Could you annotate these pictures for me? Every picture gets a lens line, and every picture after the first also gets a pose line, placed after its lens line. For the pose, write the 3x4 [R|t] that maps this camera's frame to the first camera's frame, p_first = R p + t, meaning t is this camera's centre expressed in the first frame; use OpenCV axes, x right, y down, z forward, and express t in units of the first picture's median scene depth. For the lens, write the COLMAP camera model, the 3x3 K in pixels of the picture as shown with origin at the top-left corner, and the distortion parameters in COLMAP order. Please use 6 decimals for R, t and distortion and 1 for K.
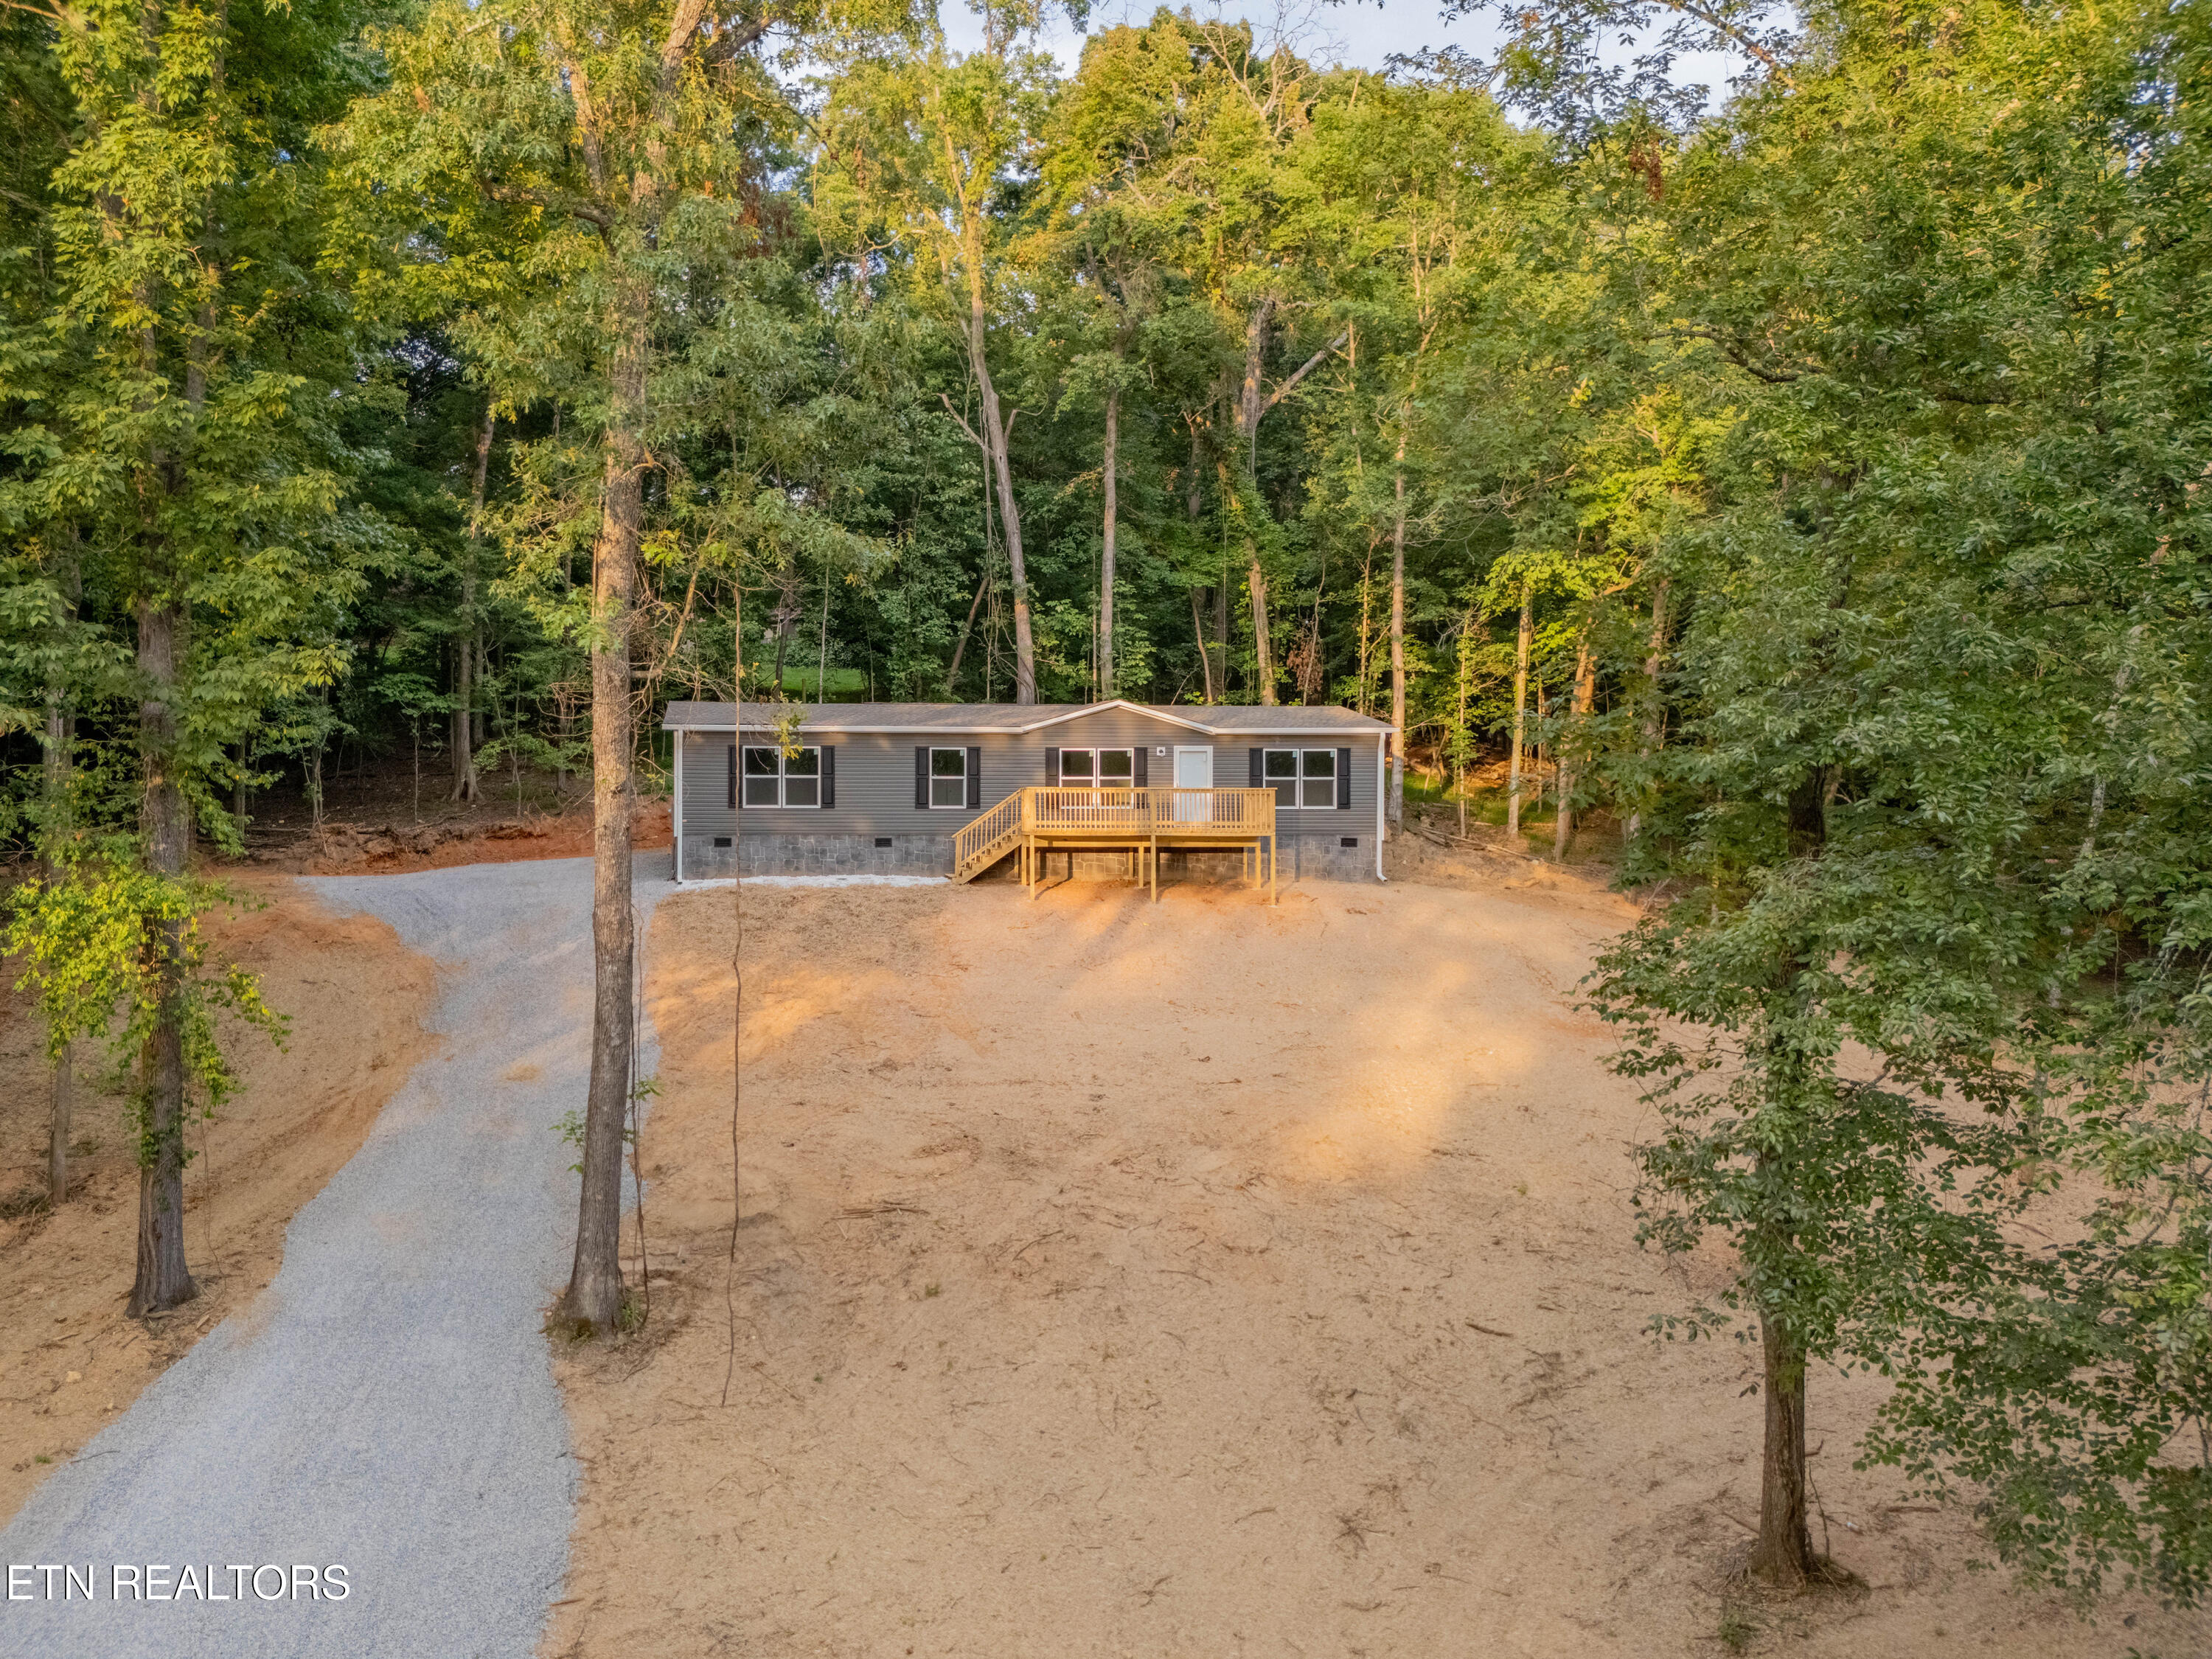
lens RADIAL K [[1816.0, 0, 911.1], [0, 1816.0, 897.2], [0, 0, 1]] dist [0.027224, -0.001308]
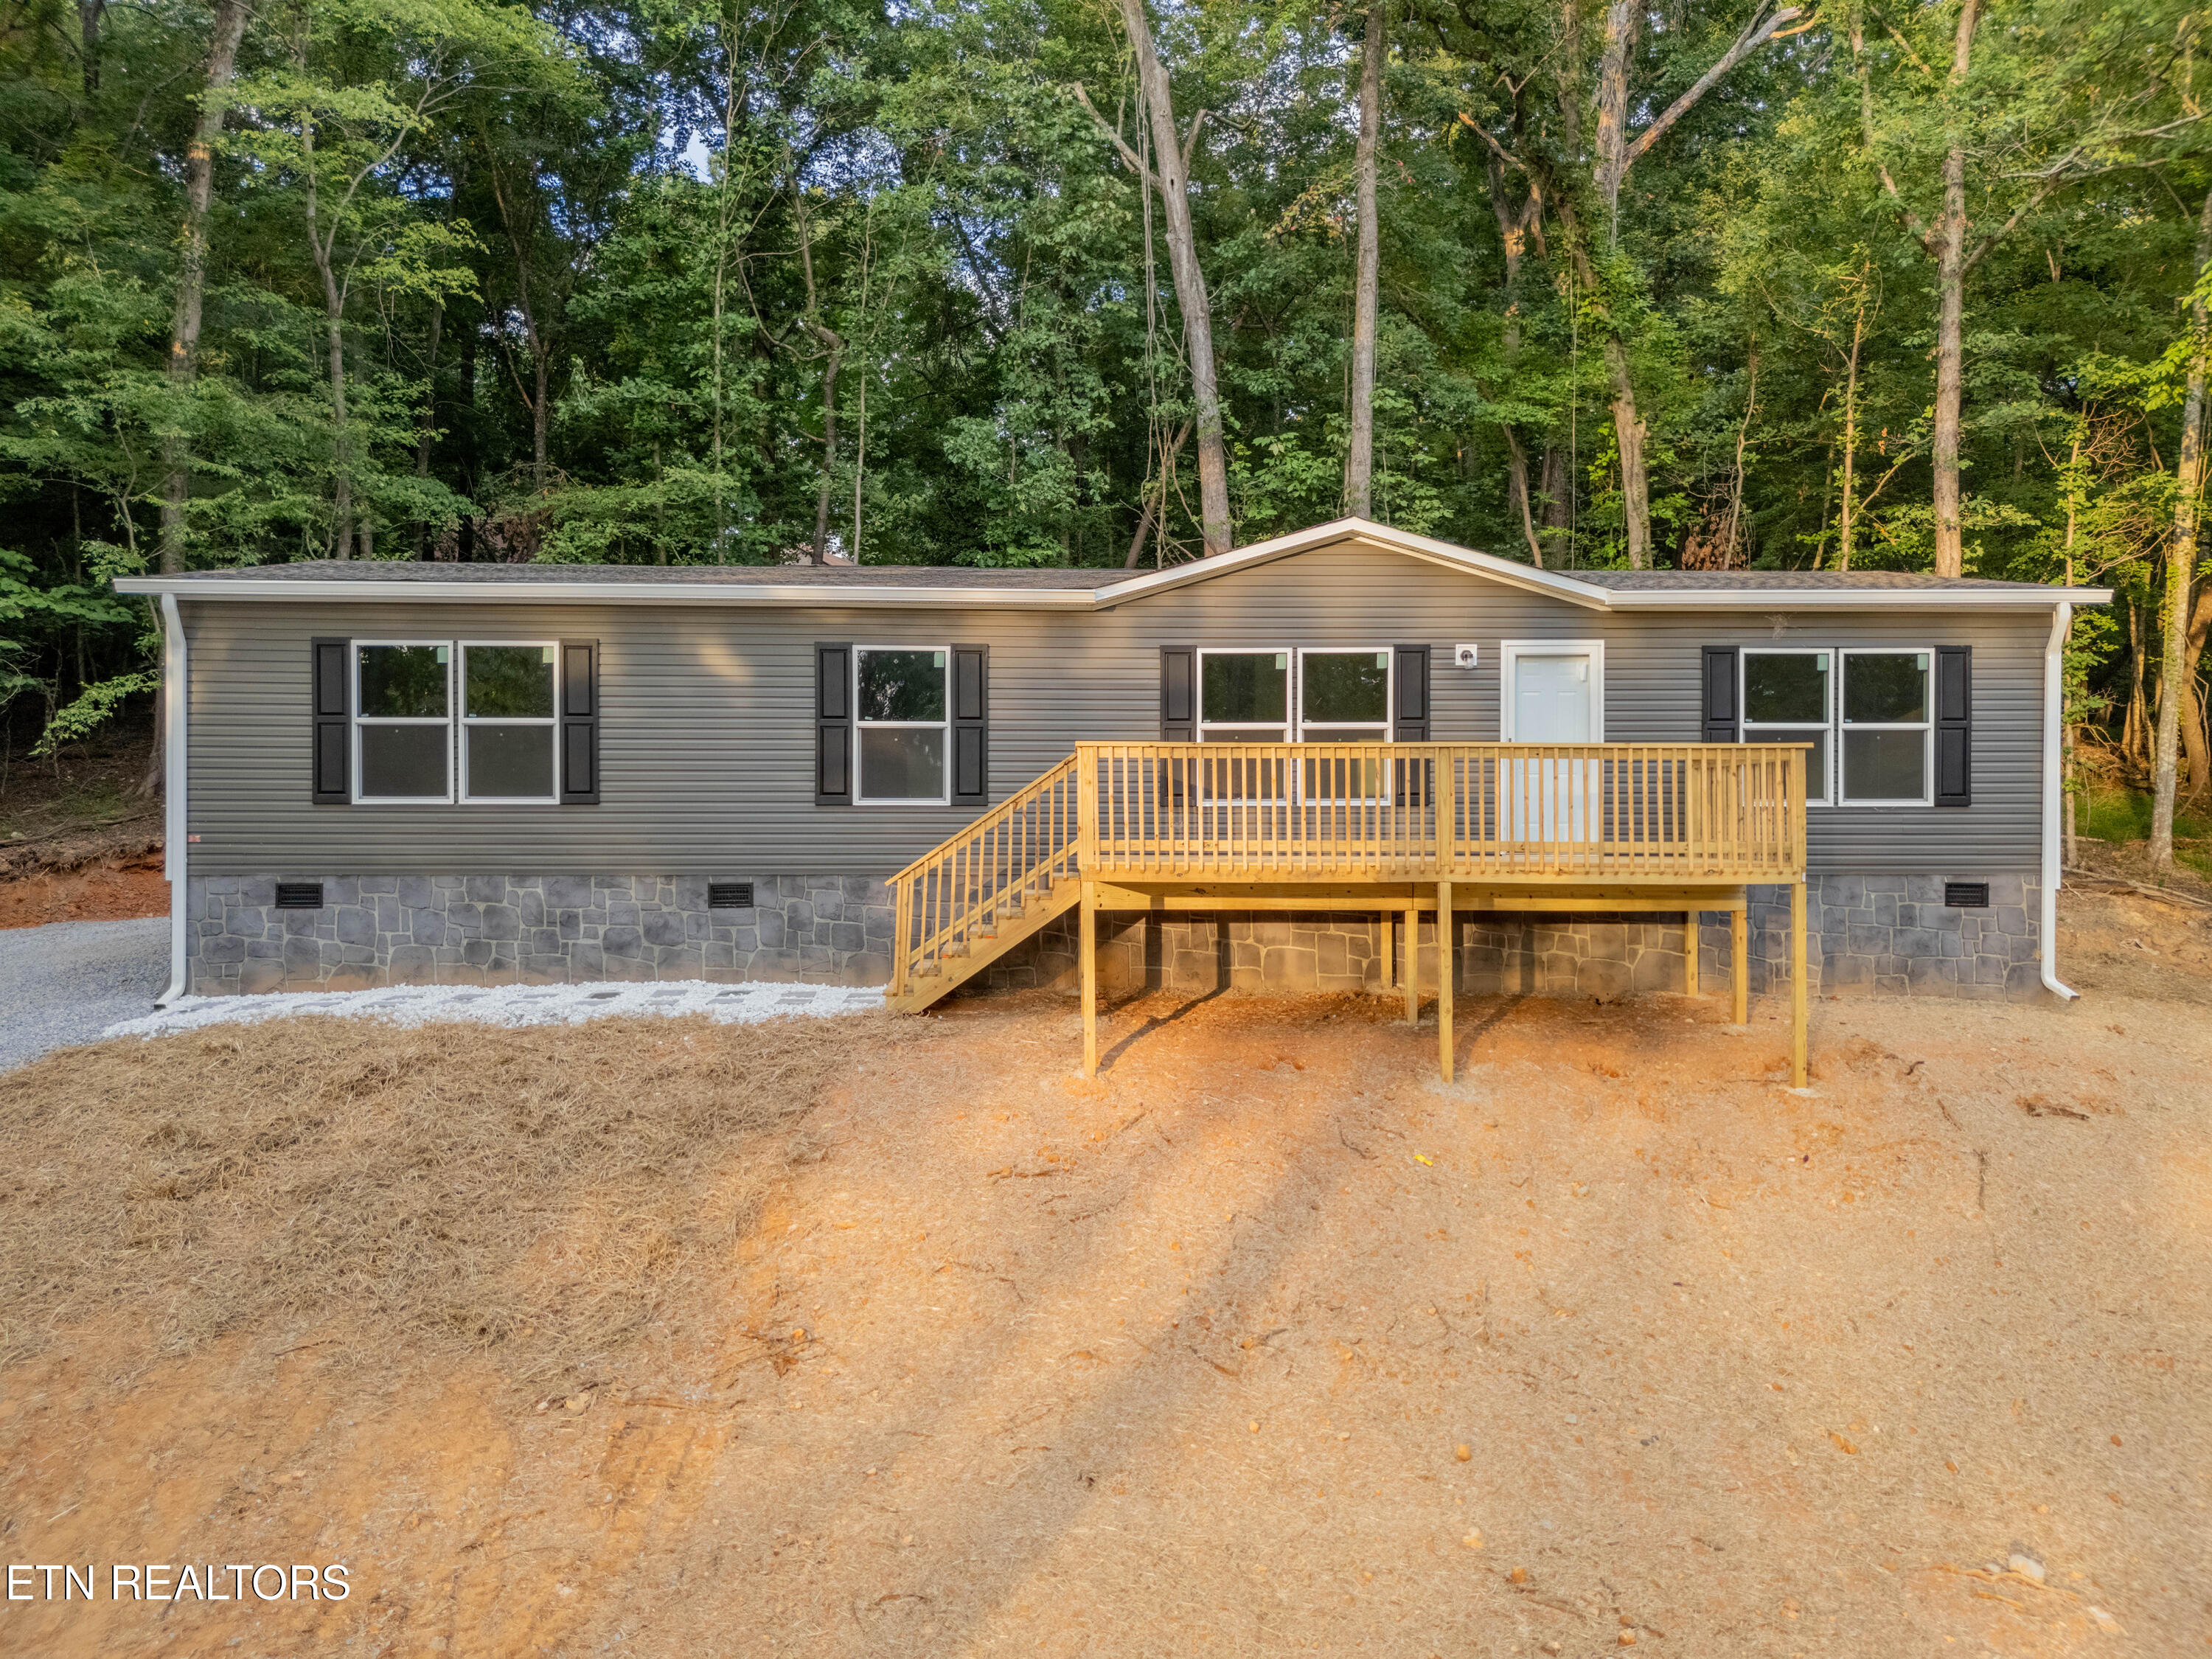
lens RADIAL K [[1717.3, 0, 1153.8], [0, 1717.3, 825.6], [0, 0, 1]] dist [0.043221, -0.007268]
pose [[0.999167, -0.000391, -0.040806, 0.075217], [-0.001348, 0.999092, -0.042591, -0.025279], [0.040786, 0.042610, 0.998259, 0.551768]]
